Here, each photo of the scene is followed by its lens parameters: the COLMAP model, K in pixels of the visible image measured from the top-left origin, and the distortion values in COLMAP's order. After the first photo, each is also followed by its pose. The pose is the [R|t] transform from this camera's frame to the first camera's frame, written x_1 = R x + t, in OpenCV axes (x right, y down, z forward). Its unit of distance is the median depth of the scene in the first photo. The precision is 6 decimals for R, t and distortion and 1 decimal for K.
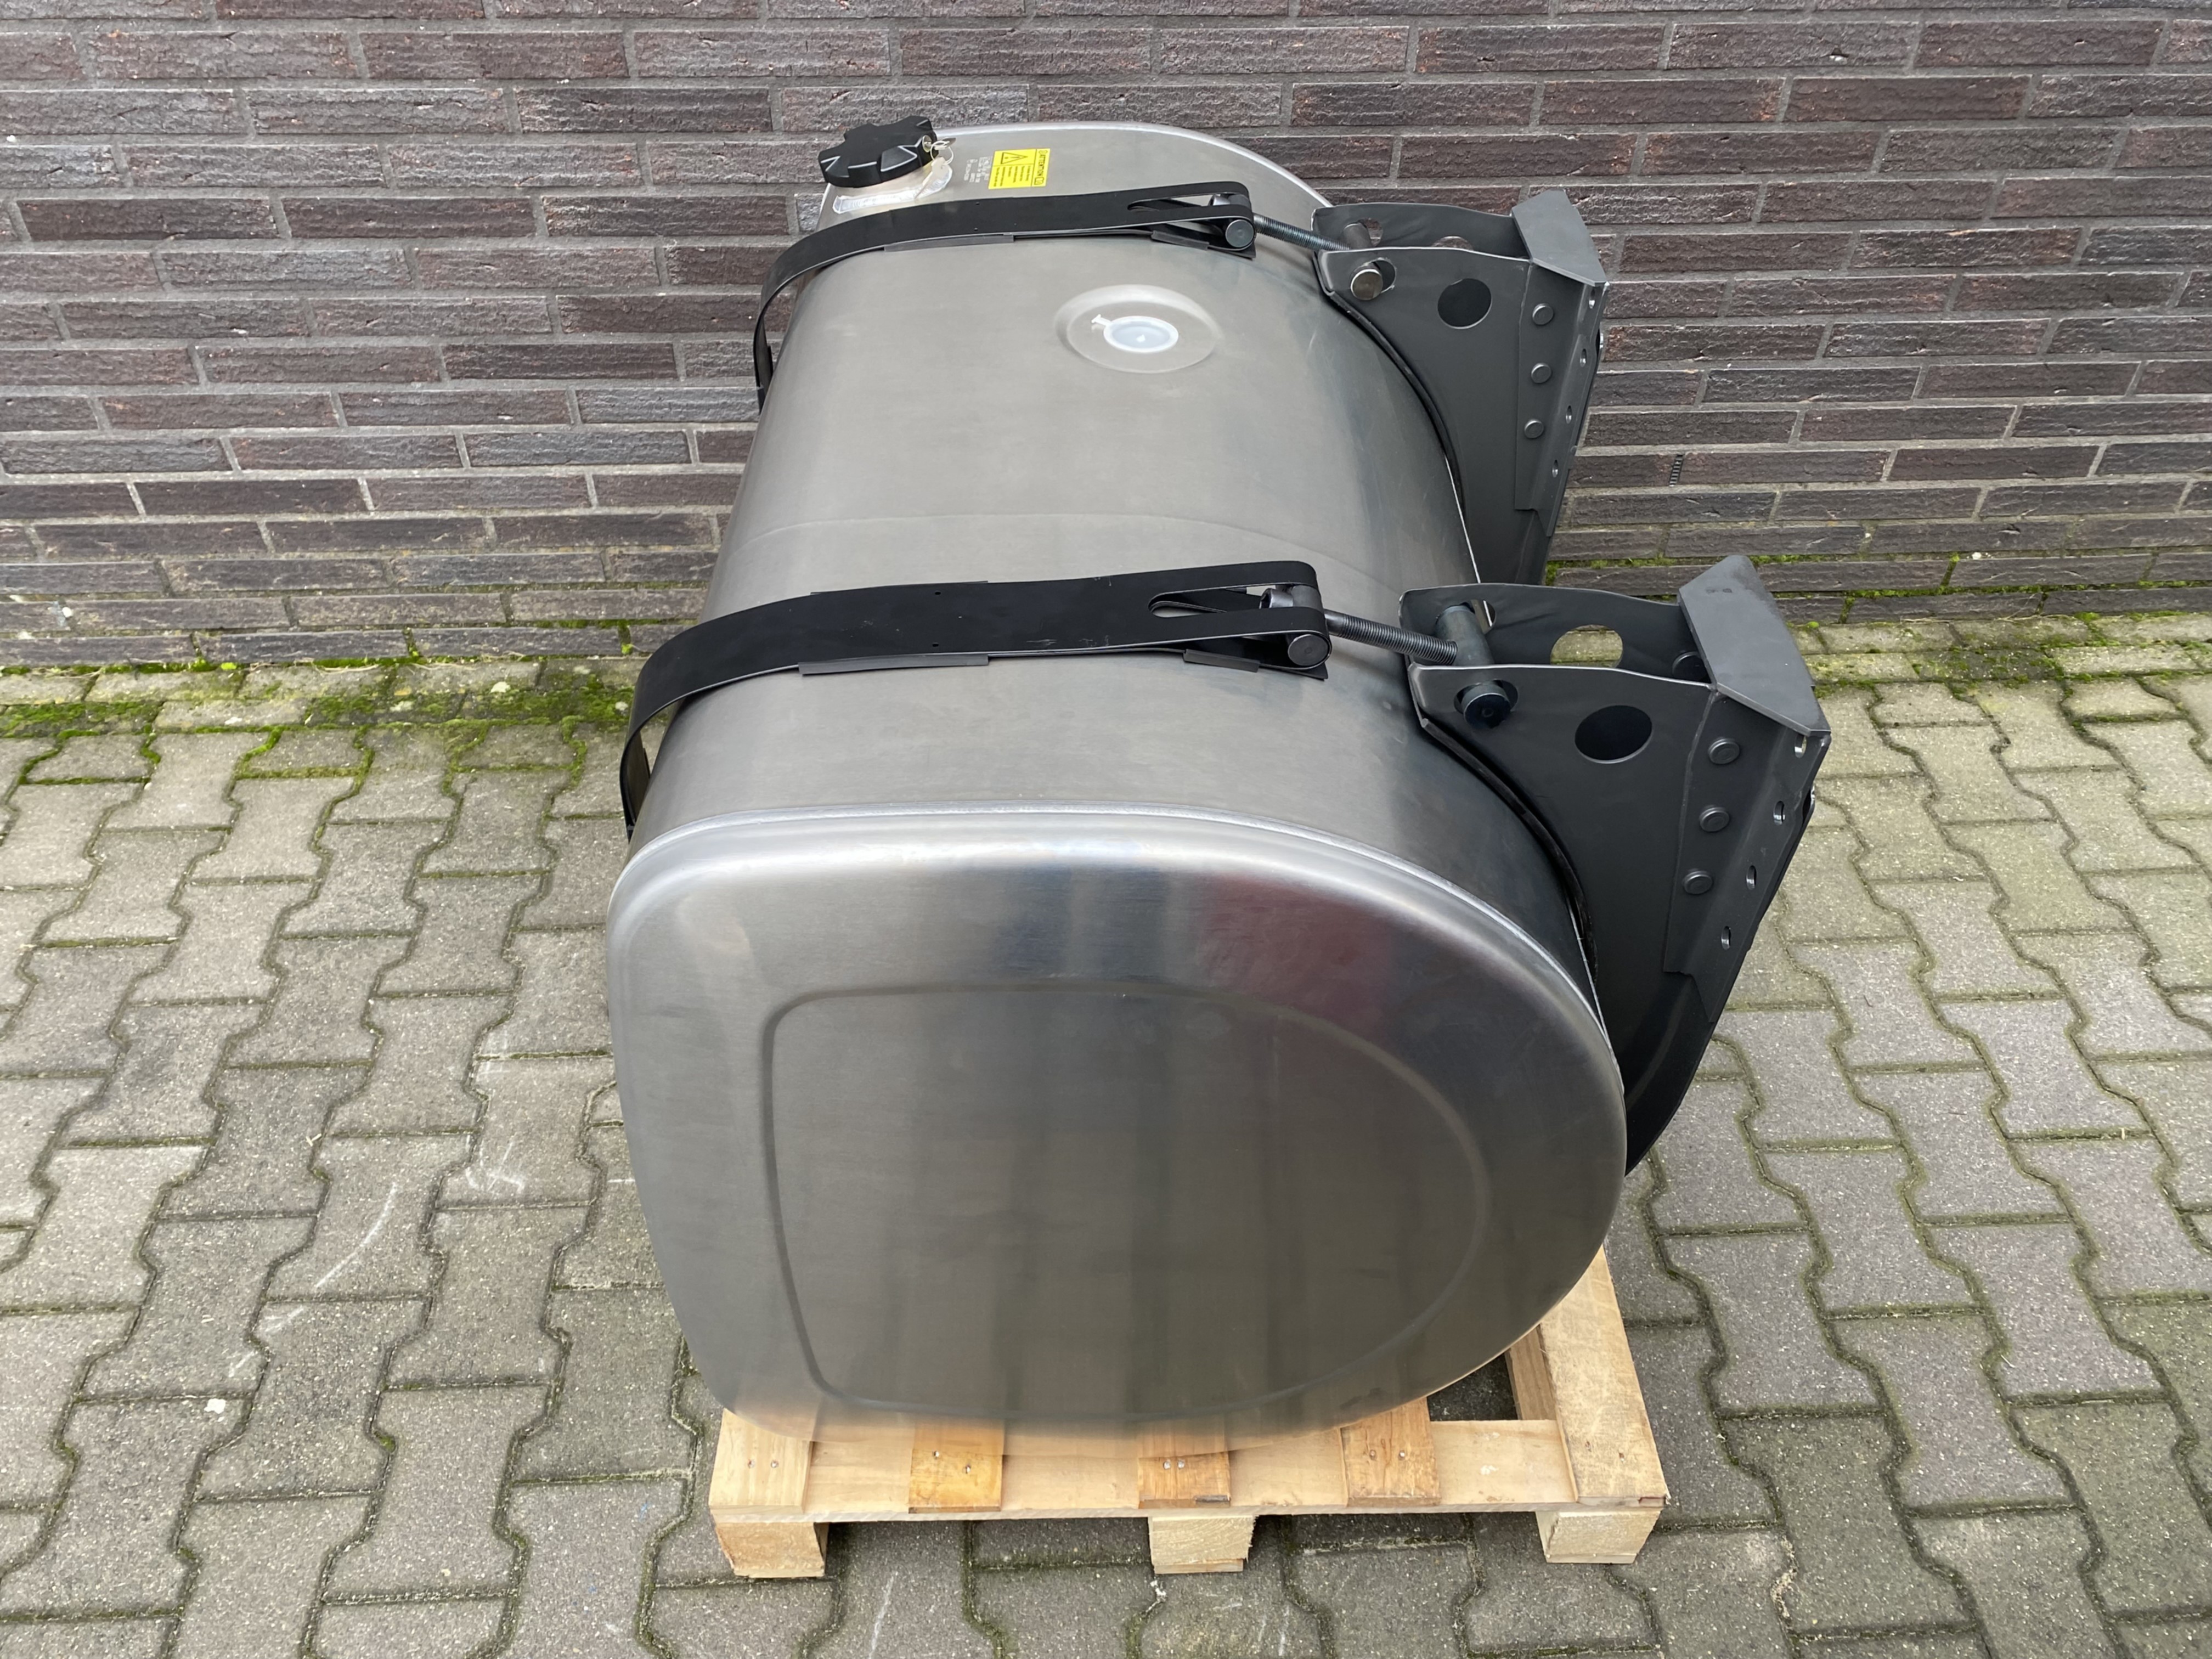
lens RADIAL K [[1698.2, 0, 1105.4], [0, 1698.2, 803.7], [0, 0, 1]] dist [0.011364, -0.003941]
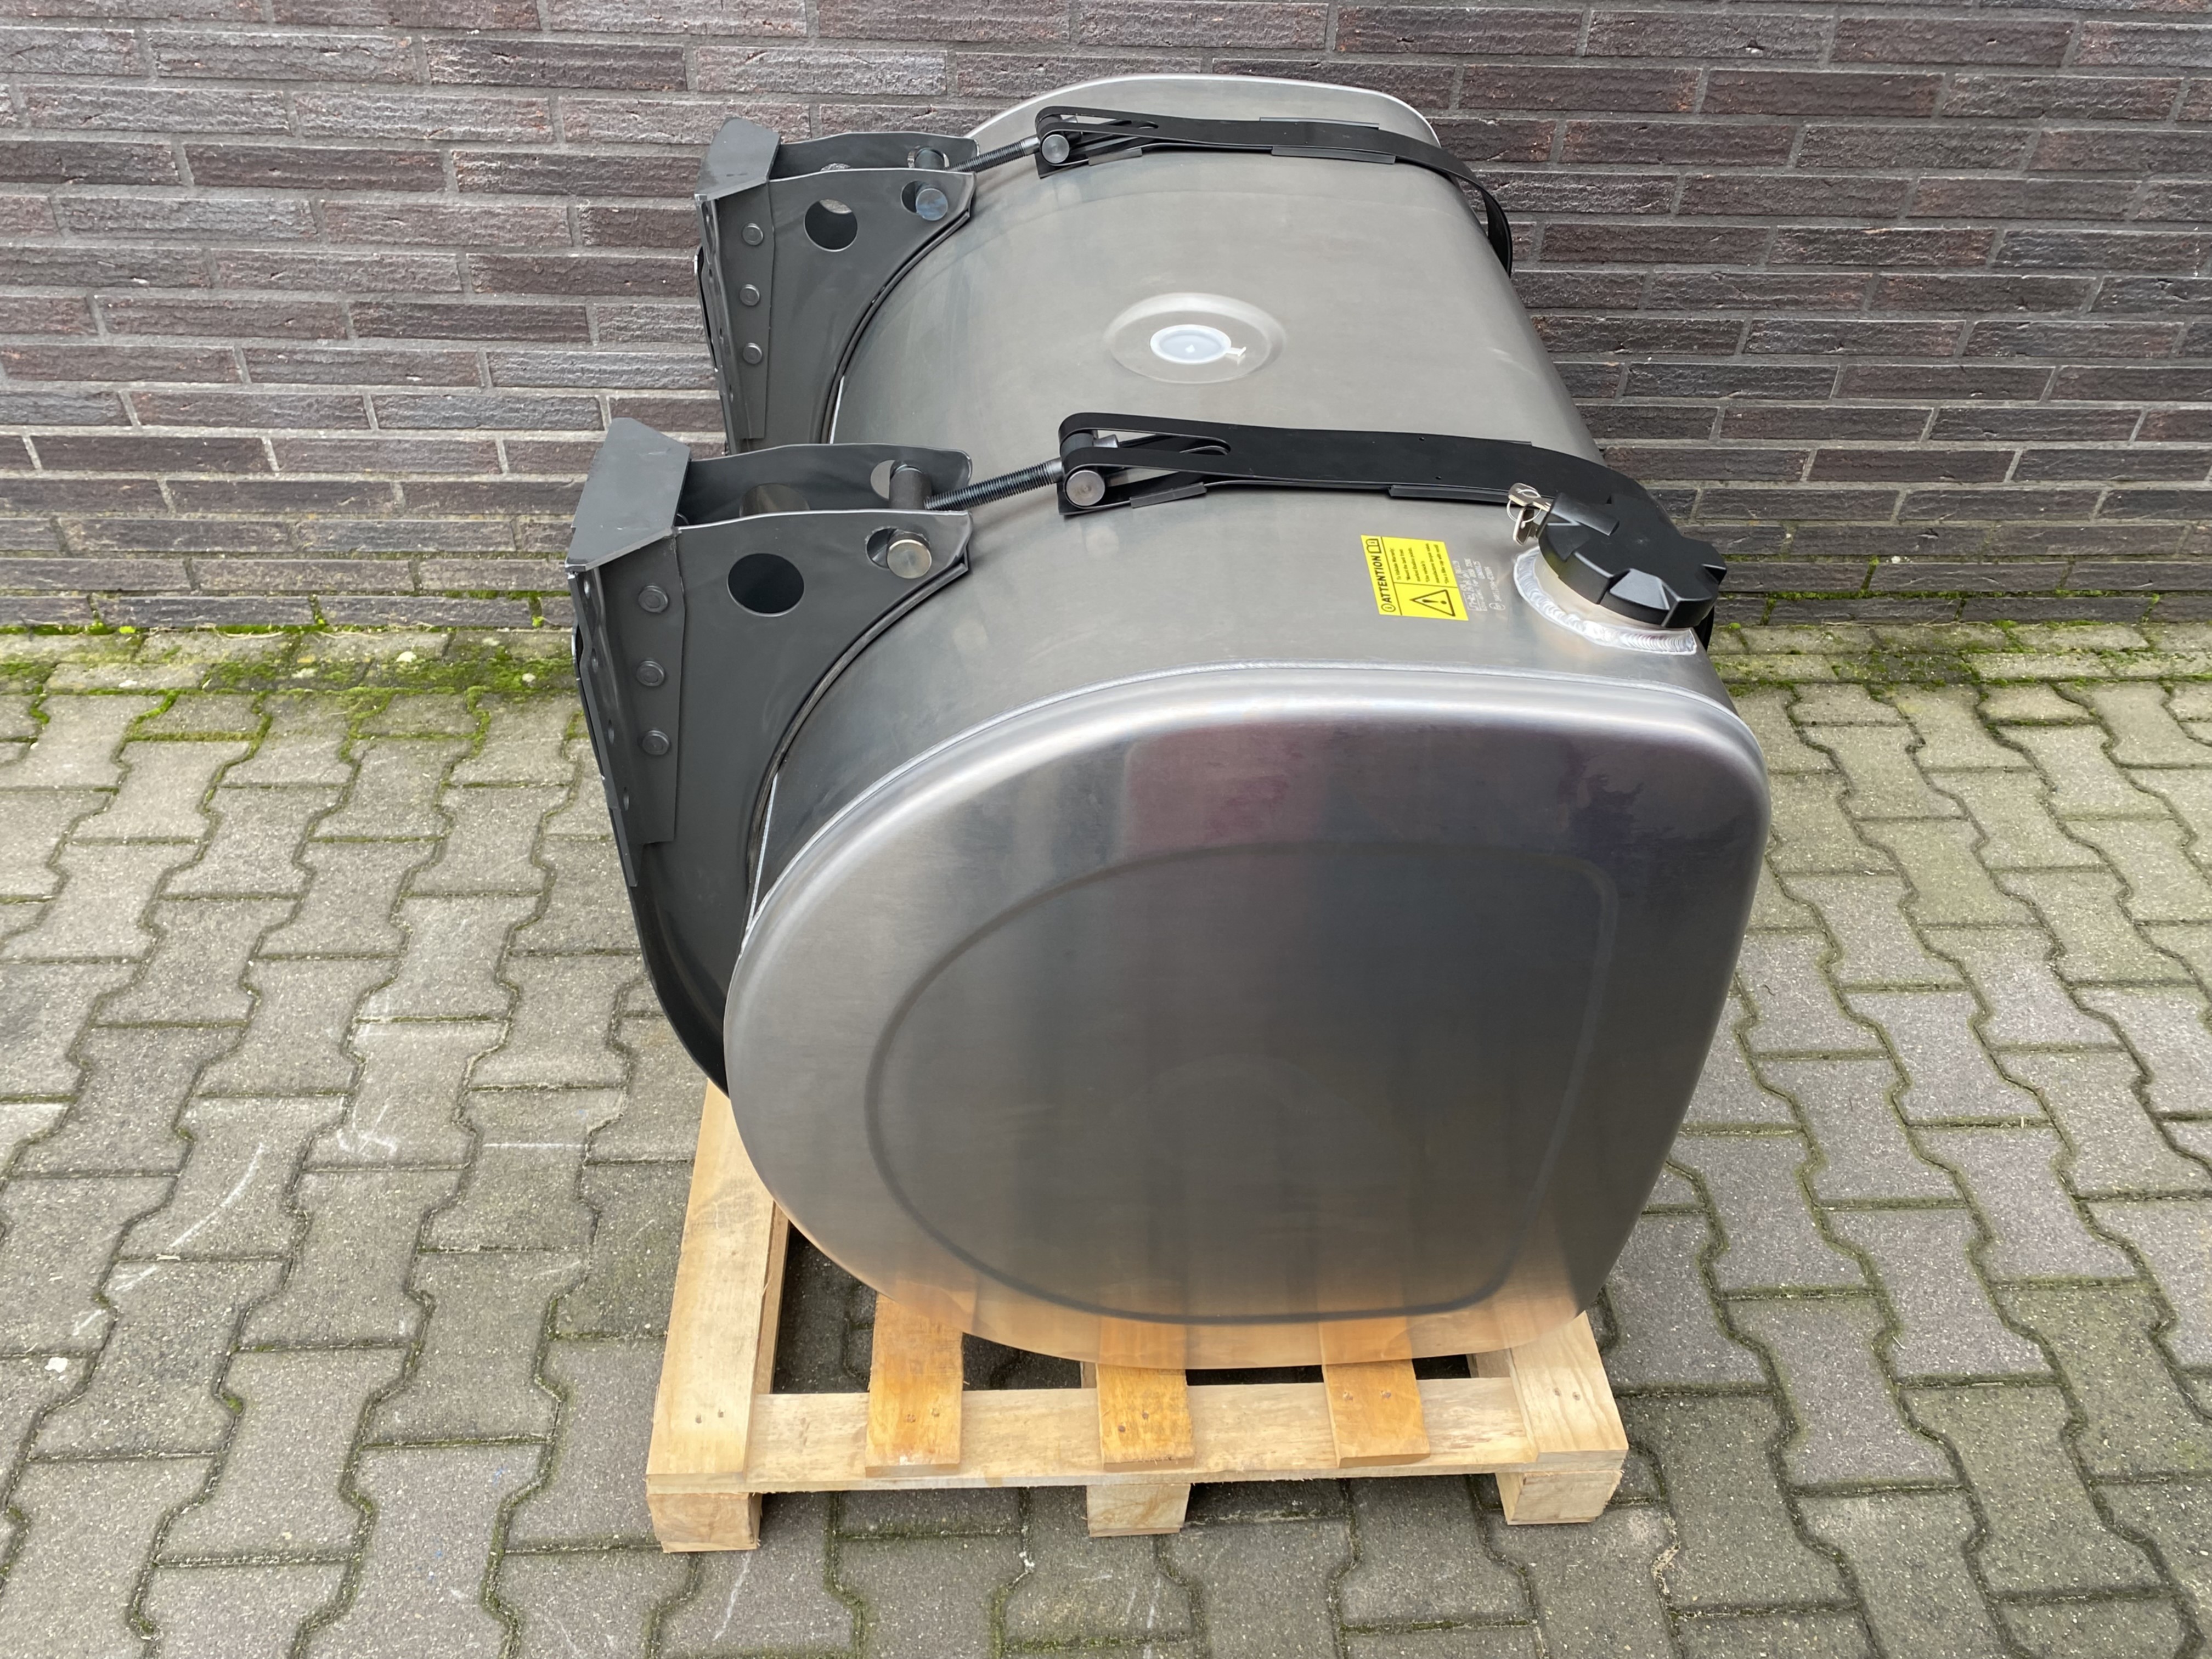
lens RADIAL K [[1700.8, 0, 1110.7], [0, 1700.8, 807.1], [0, 0, 1]] dist [0.003736, 0.007375]
pose [[0.999563, 0.019395, 0.022290, 0.034958], [-0.018896, 0.999571, -0.022370, 0.037407], [-0.022715, 0.021939, 0.999501, 0.012258]]
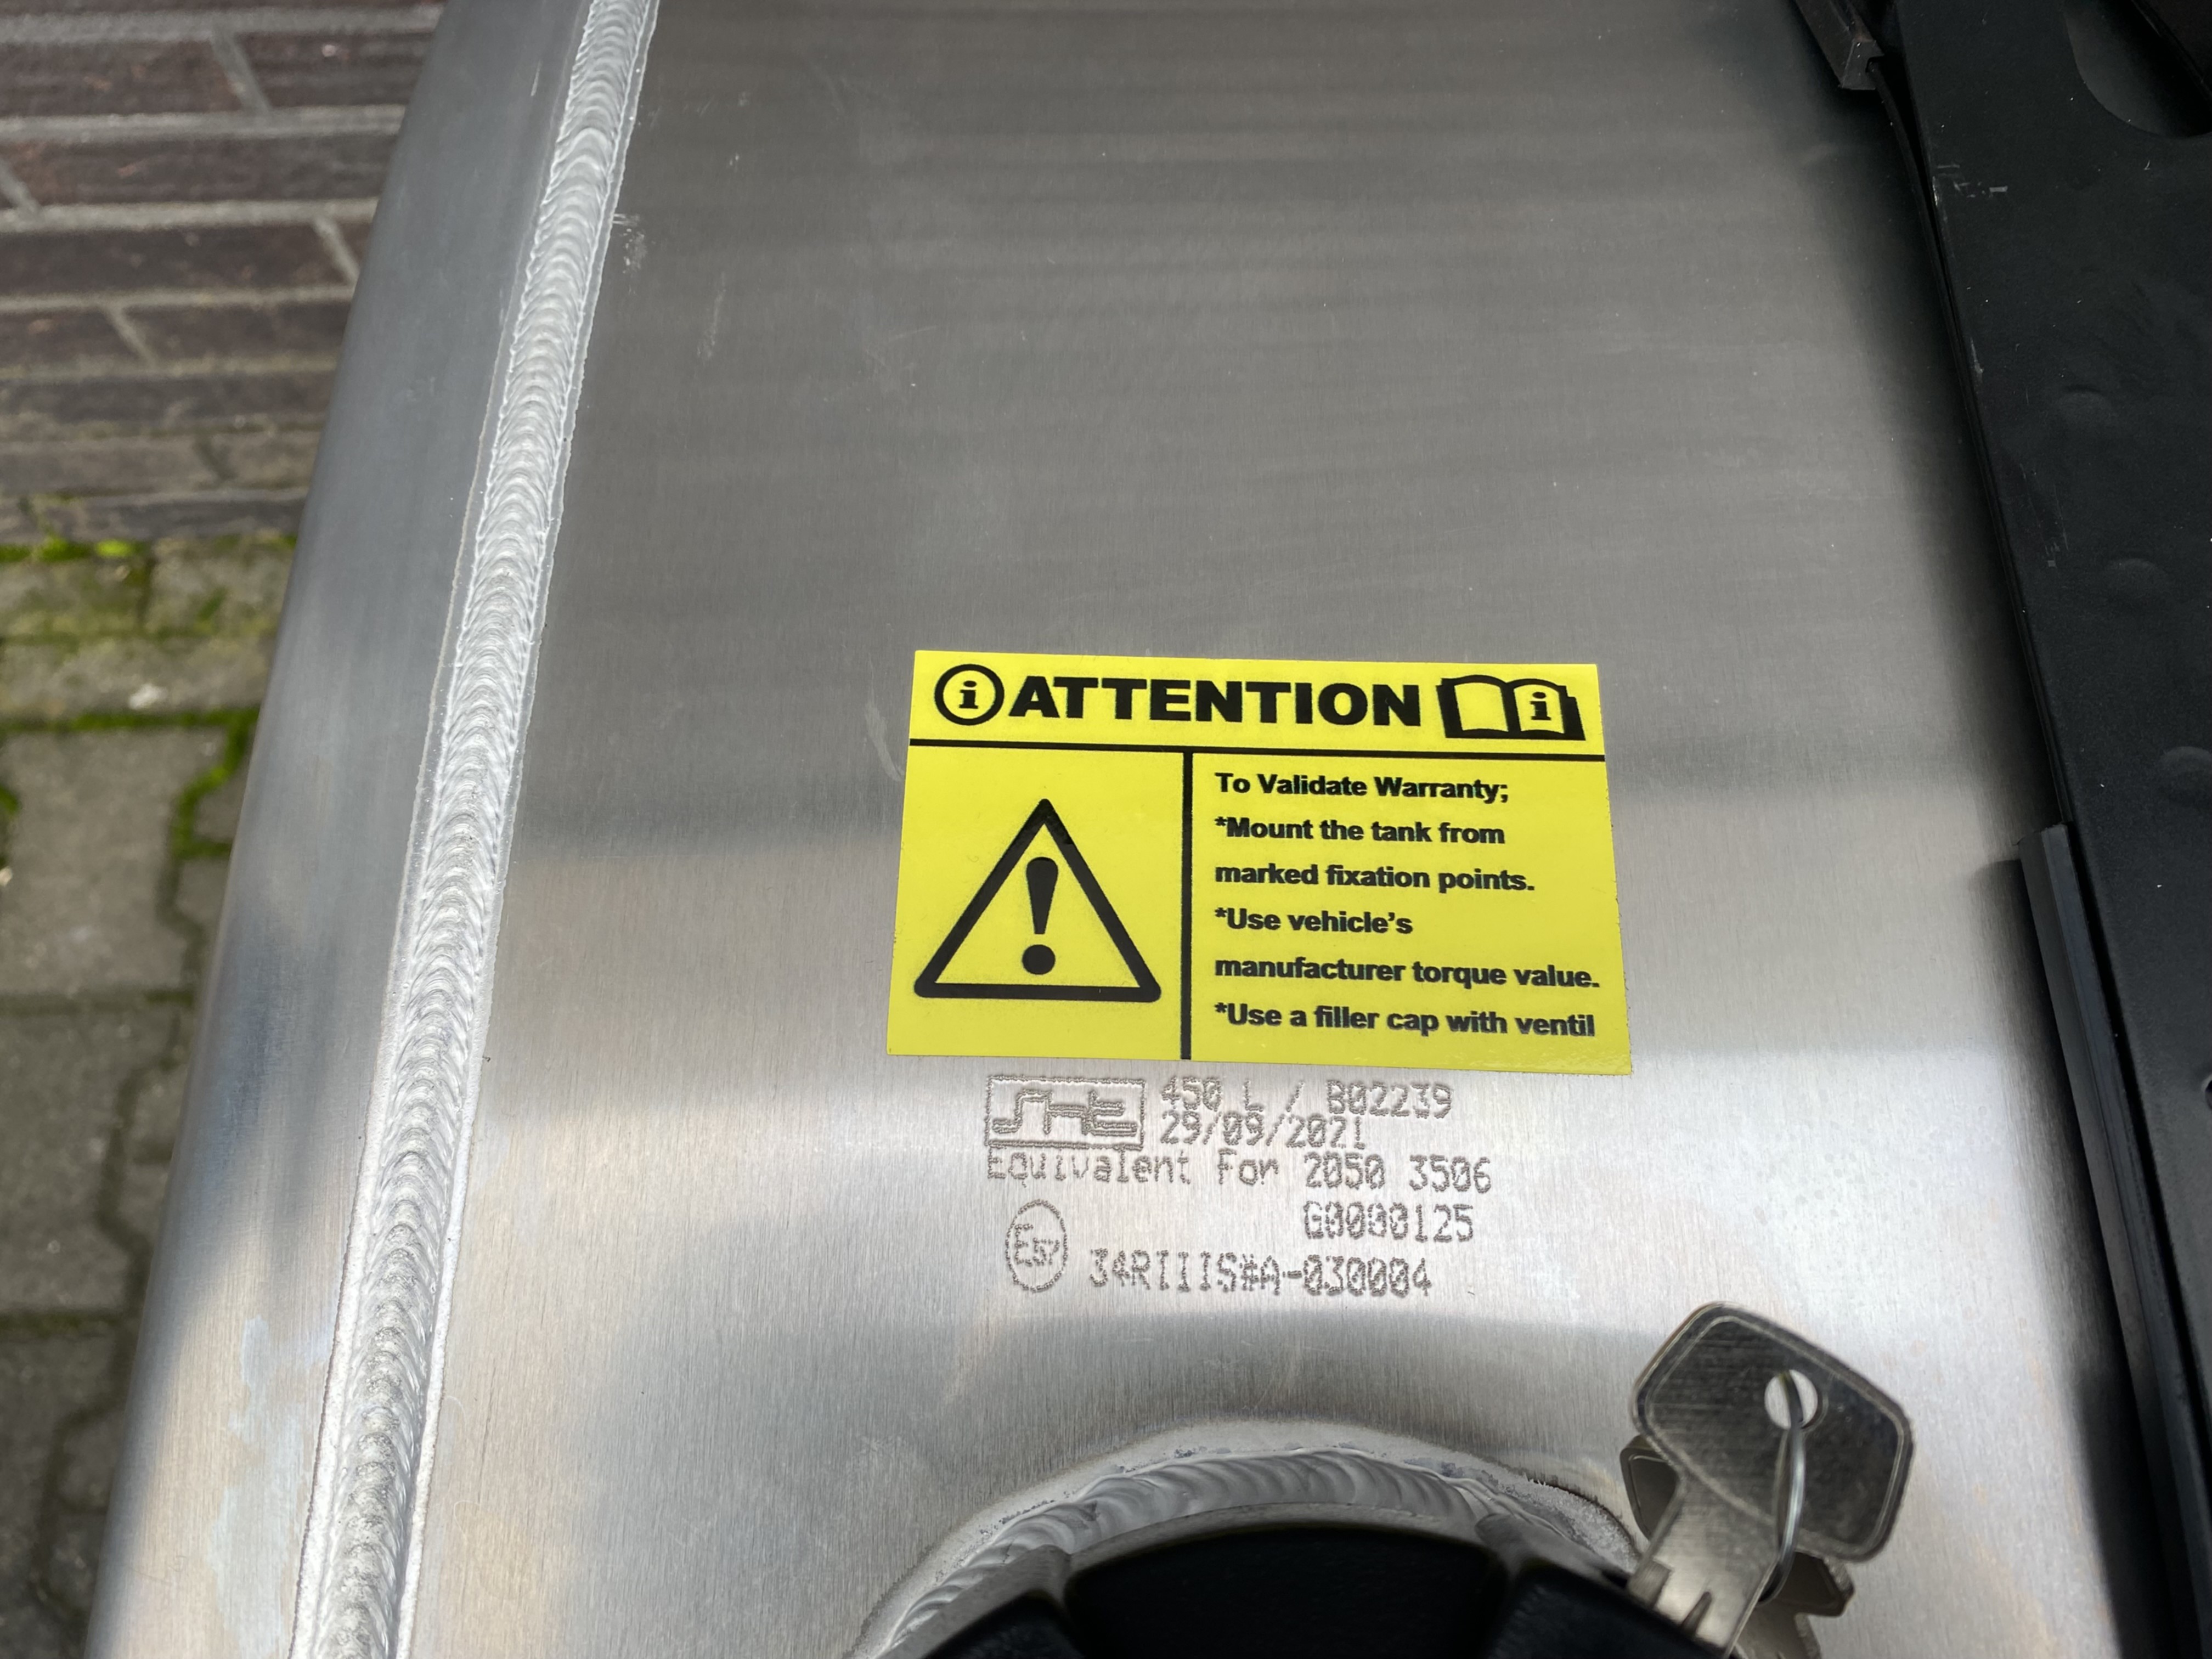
lens RADIAL K [[1694.0, 0, 1070.5], [0, 1694.0, 806.4], [0, 0, 1]] dist [0.073566, -0.092335]
pose [[0.999788, 0.005892, -0.019714, -0.260957], [0.002318, 0.919771, 0.392450, -0.241862], [0.020445, -0.392412, 0.919562, 0.597066]]
